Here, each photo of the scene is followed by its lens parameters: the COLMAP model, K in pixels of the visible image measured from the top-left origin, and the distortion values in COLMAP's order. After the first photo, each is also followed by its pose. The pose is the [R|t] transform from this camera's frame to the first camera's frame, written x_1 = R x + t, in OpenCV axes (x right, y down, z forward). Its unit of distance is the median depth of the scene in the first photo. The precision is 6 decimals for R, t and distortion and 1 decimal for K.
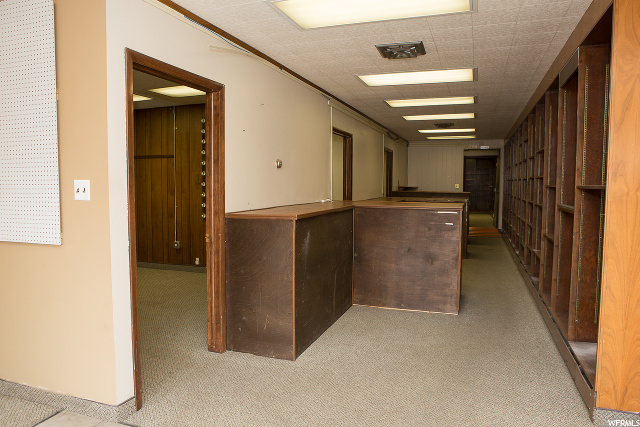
lens RADIAL K [[447.2, 0, 317.5], [0, 447.2, 210.1], [0, 0, 1]] dist [-0.077839, 0.043533]
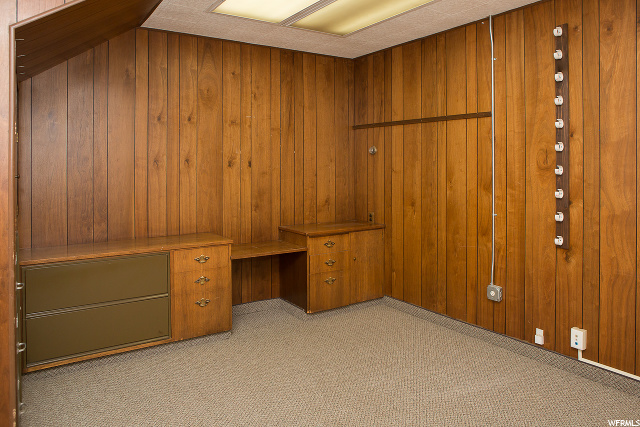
lens RADIAL K [[447.2, 0, 308.7], [0, 447.2, 159.3], [0, 0, 1]] dist [-0.077839, 0.043533]
pose [[0.783958, -0.005528, -0.620789, -0.264079], [-0.031375, 0.998330, -0.048511, -0.058741], [0.620020, 0.057508, 0.782476, 0.725850]]
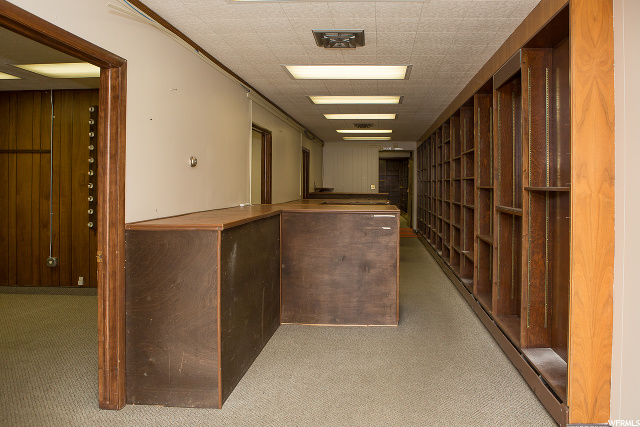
lens RADIAL K [[447.2, 0, 360.9], [0, 447.2, 182.9], [0, 0, 1]] dist [-0.077839, 0.043533]
pose [[0.951898, 0.001242, 0.306414, -0.042530], [0.018120, 0.998014, -0.060336, -0.008936], [-0.305880, 0.062986, 0.949984, 0.122103]]
